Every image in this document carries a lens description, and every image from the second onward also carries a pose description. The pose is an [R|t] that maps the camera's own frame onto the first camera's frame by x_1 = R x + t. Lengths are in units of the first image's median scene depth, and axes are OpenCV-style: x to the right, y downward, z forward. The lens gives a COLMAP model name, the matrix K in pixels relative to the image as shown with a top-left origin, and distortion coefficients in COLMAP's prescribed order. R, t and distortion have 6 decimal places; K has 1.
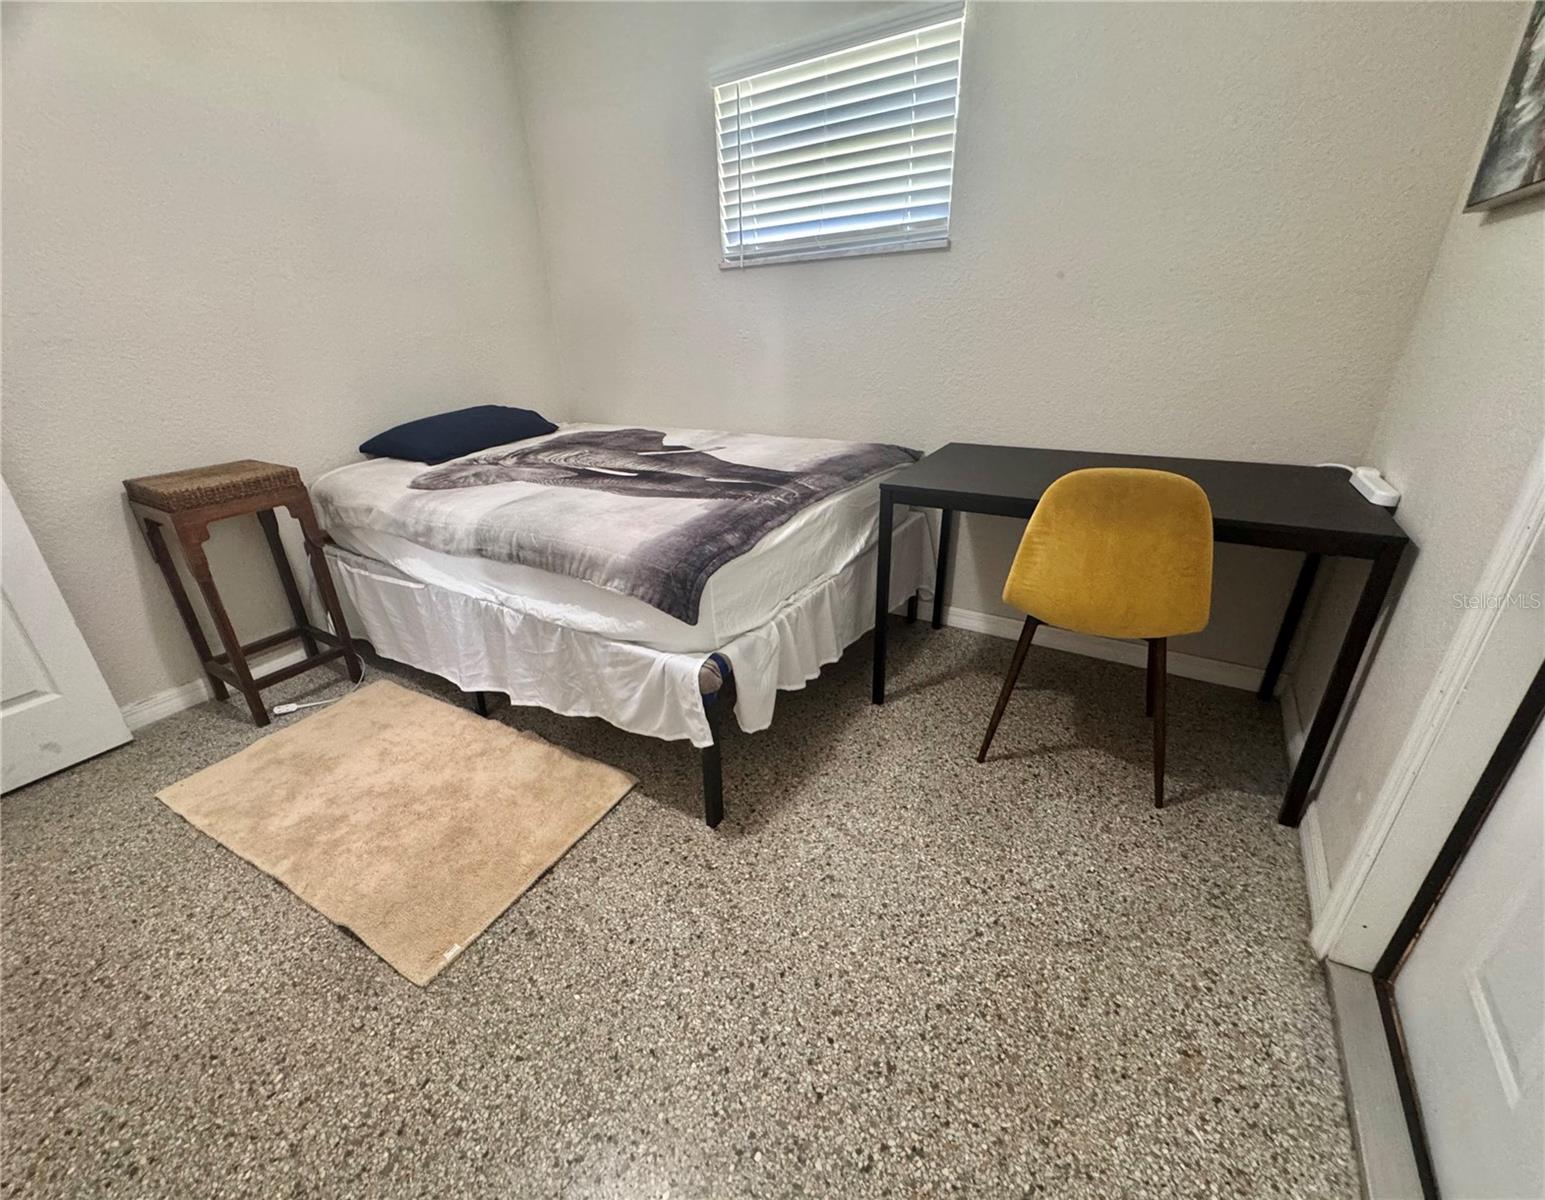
lens RADIAL K [[641.9, 0, 724.9], [0, 641.9, 600.7], [0, 0, 1]] dist [-0.001651, 0.000724]
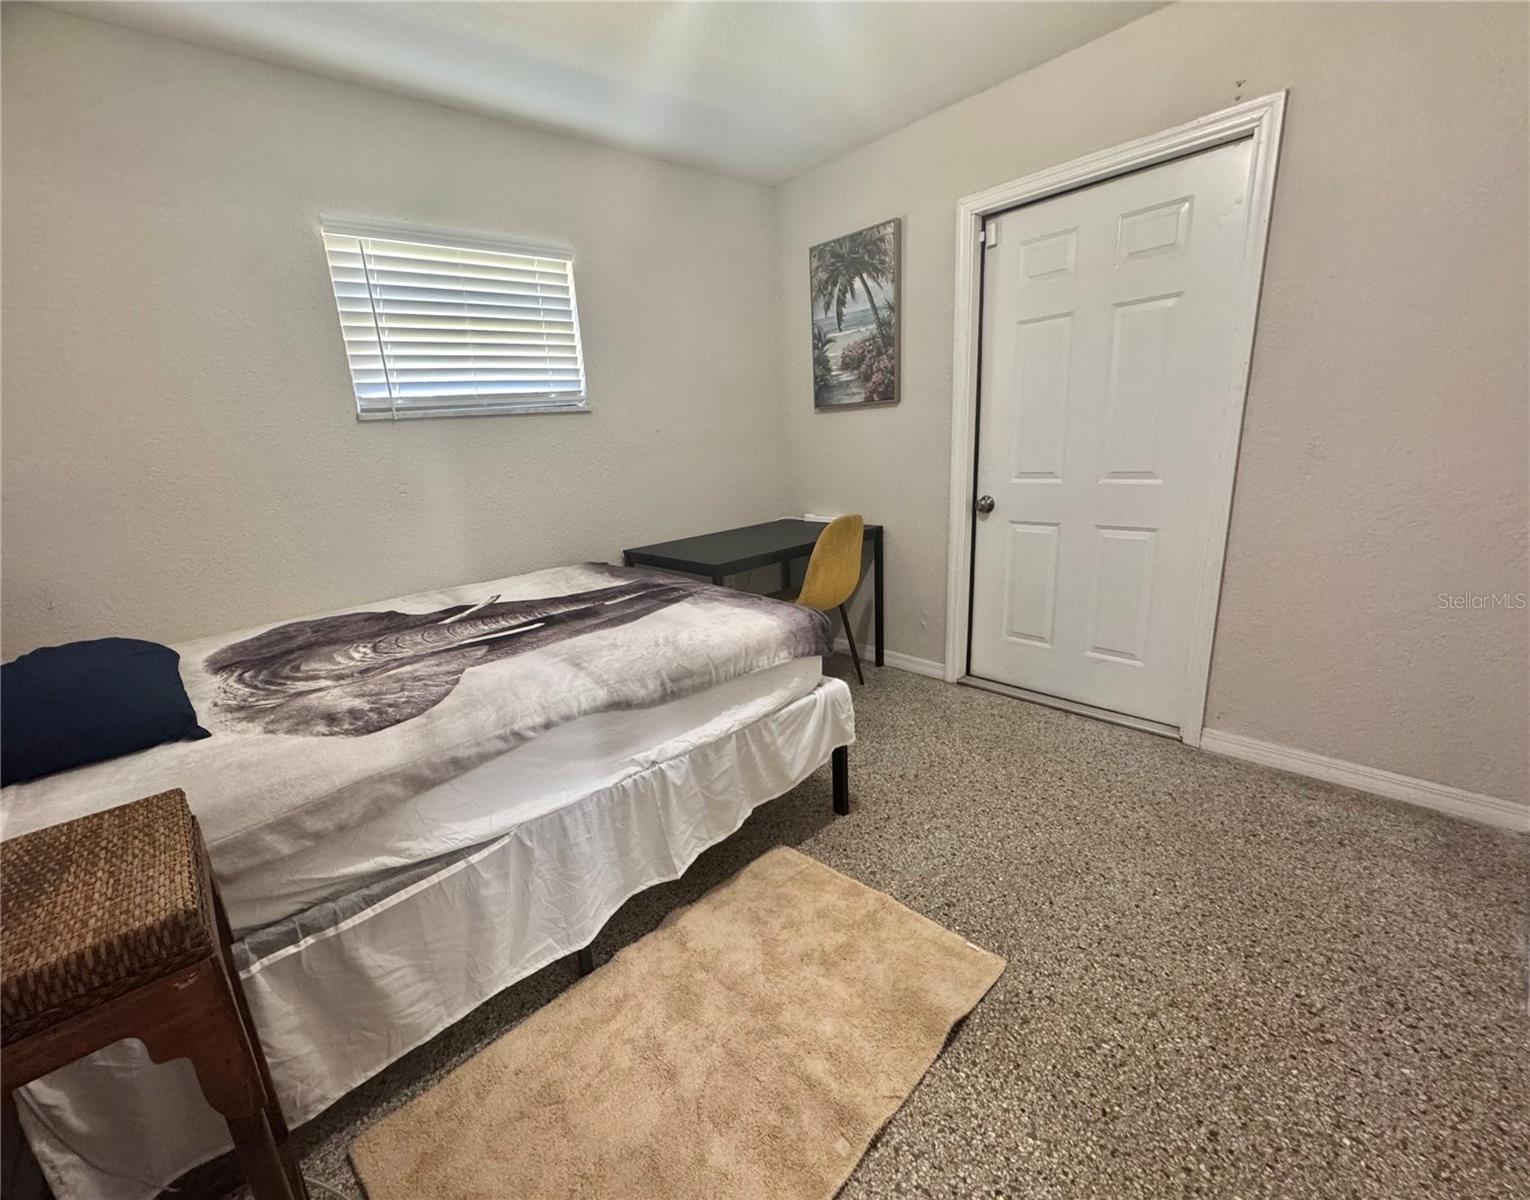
lens RADIAL K [[654.3, 0, 723.4], [0, 654.3, 608.3], [0, 0, 1]] dist [-0.000178, -0.000878]
pose [[0.266478, -0.227270, 0.936663, -1.516521], [0.441118, 0.892810, 0.091133, -0.304488], [-0.856974, 0.388894, 0.338167, 0.749992]]
